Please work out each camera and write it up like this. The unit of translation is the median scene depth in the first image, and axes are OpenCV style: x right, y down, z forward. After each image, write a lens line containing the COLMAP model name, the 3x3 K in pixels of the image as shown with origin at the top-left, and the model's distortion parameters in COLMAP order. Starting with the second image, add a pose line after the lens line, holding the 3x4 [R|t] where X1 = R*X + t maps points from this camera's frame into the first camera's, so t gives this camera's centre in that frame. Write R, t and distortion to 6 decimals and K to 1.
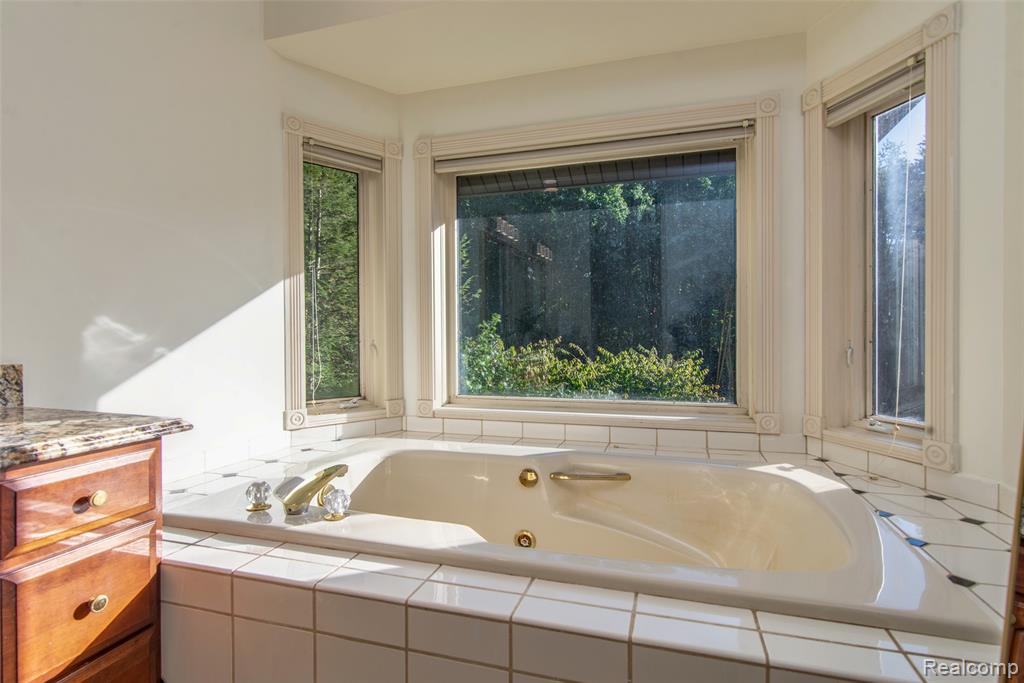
lens RADIAL K [[518.3, 0, 505.2], [0, 518.3, 343.5], [0, 0, 1]] dist [0.006522, 0.001424]
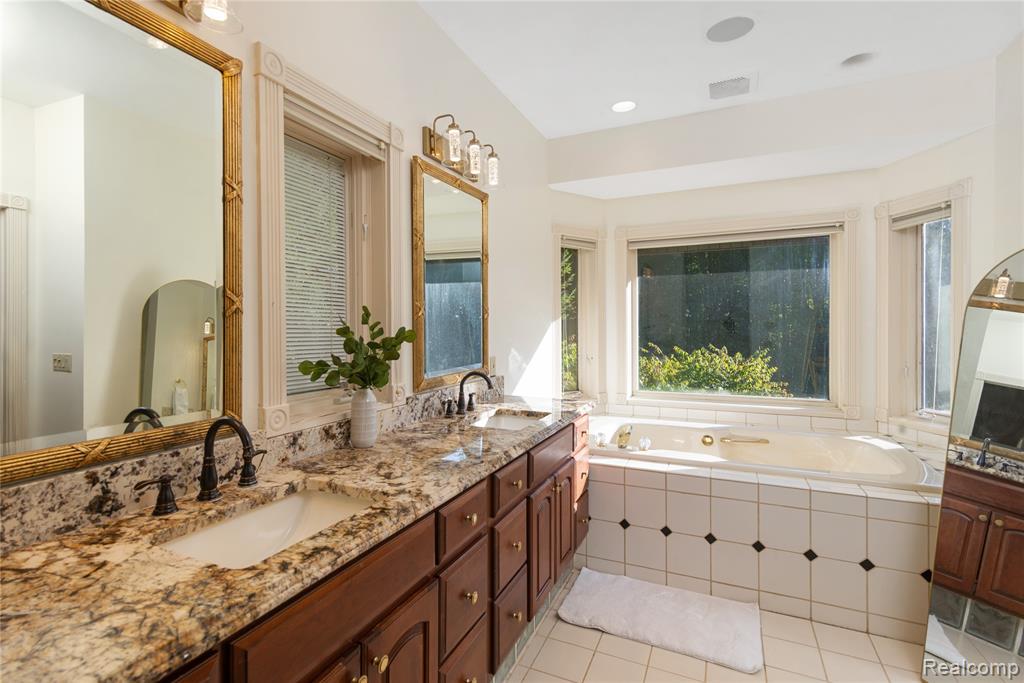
lens RADIAL K [[502.3, 0, 520.5], [0, 502.3, 332.5], [0, 0, 1]] dist [0.015125, -0.001134]
pose [[0.996928, 0.008337, -0.077876, -0.341054], [-0.008921, 0.999935, -0.007152, -0.063068], [0.077811, 0.007825, 0.996937, -0.550315]]
